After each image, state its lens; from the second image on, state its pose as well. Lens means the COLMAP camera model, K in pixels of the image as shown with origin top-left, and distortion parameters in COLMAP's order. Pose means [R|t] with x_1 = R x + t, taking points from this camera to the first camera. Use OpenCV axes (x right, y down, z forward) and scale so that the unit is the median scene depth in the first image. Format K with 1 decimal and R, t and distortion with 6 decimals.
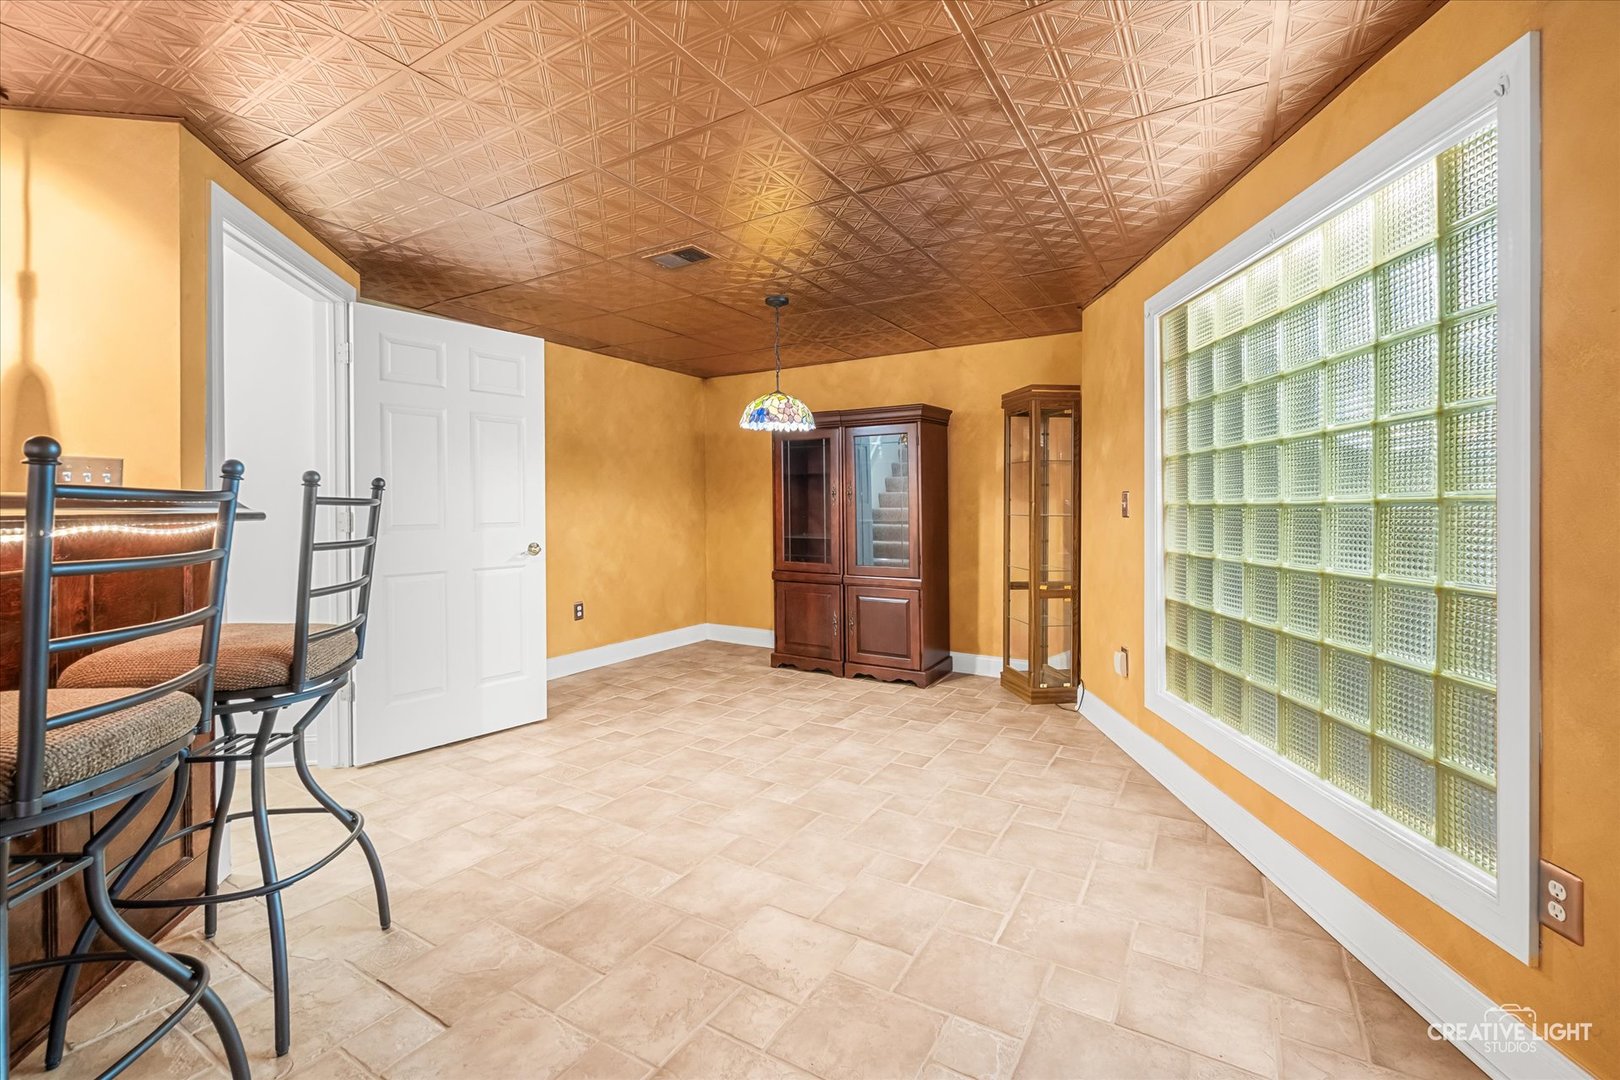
lens RADIAL K [[695.2, 0, 812.7], [0, 695.2, 506.9], [0, 0, 1]] dist [0.000581, -0.000123]
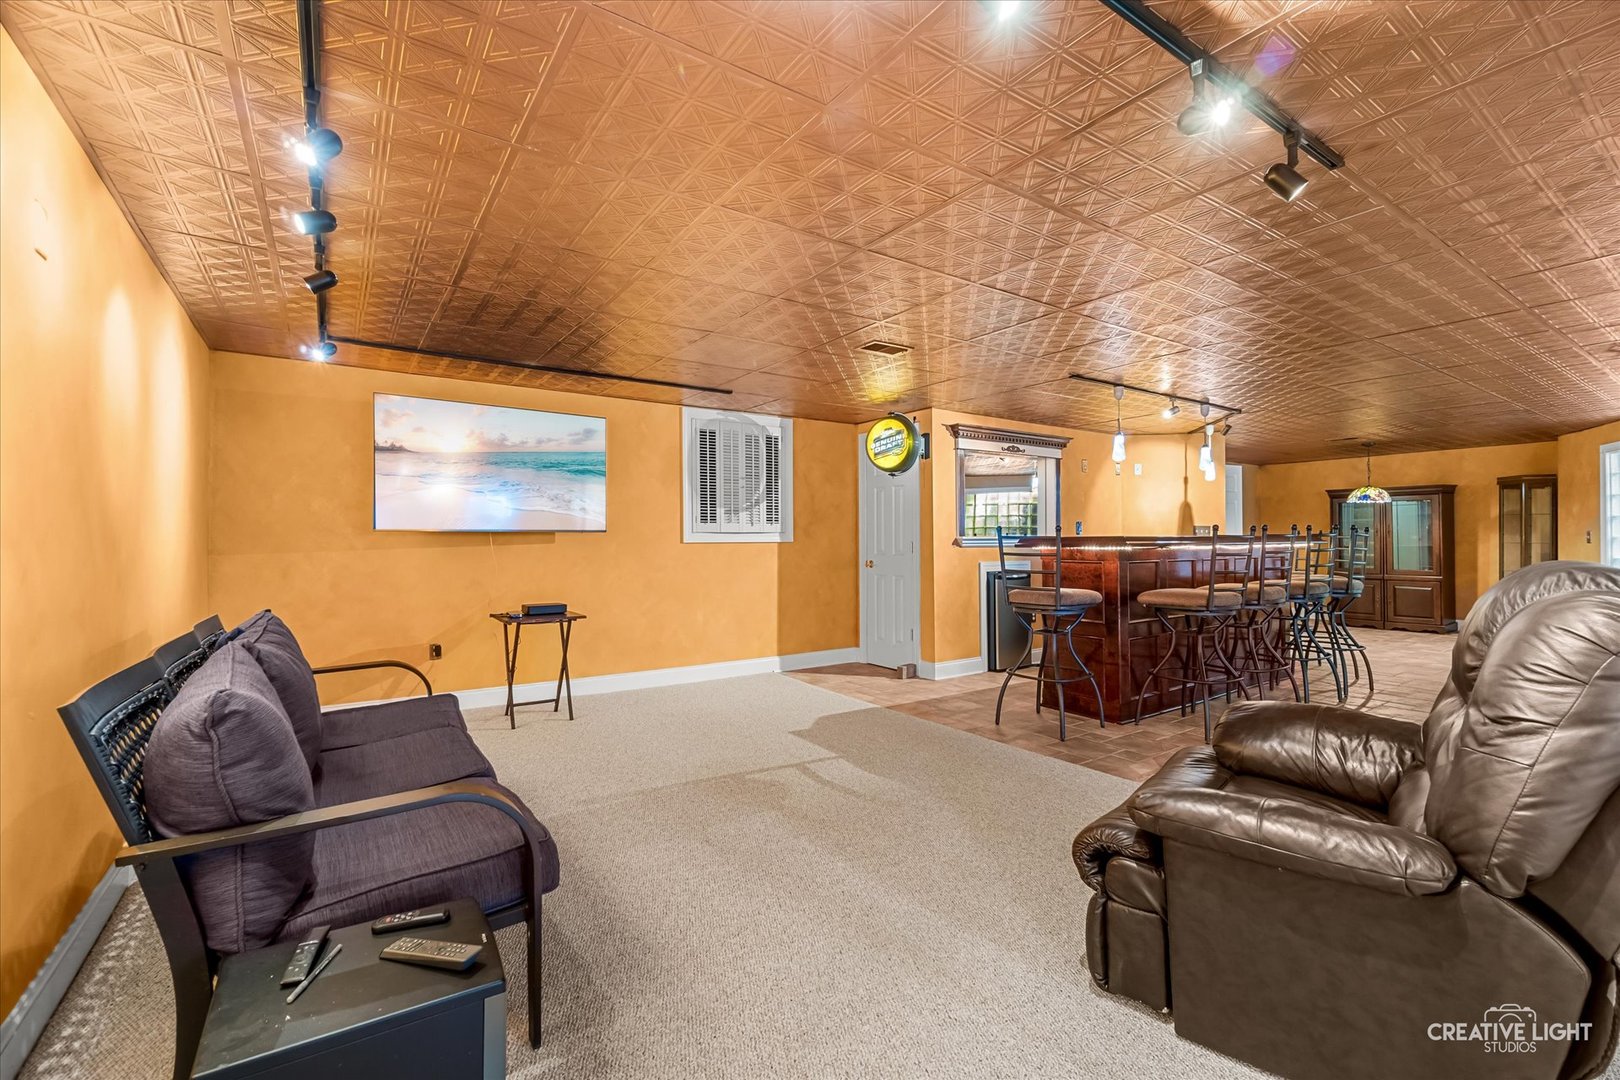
lens RADIAL K [[695.2, 0, 810.5], [0, 695.2, 535.1], [0, 0, 1]] dist [0.000581, -0.000123]
pose [[0.909729, -0.005356, -0.415167, -0.608832], [0.002275, 0.999966, -0.007915, 0.001901], [0.415195, 0.006256, 0.909711, -1.405911]]
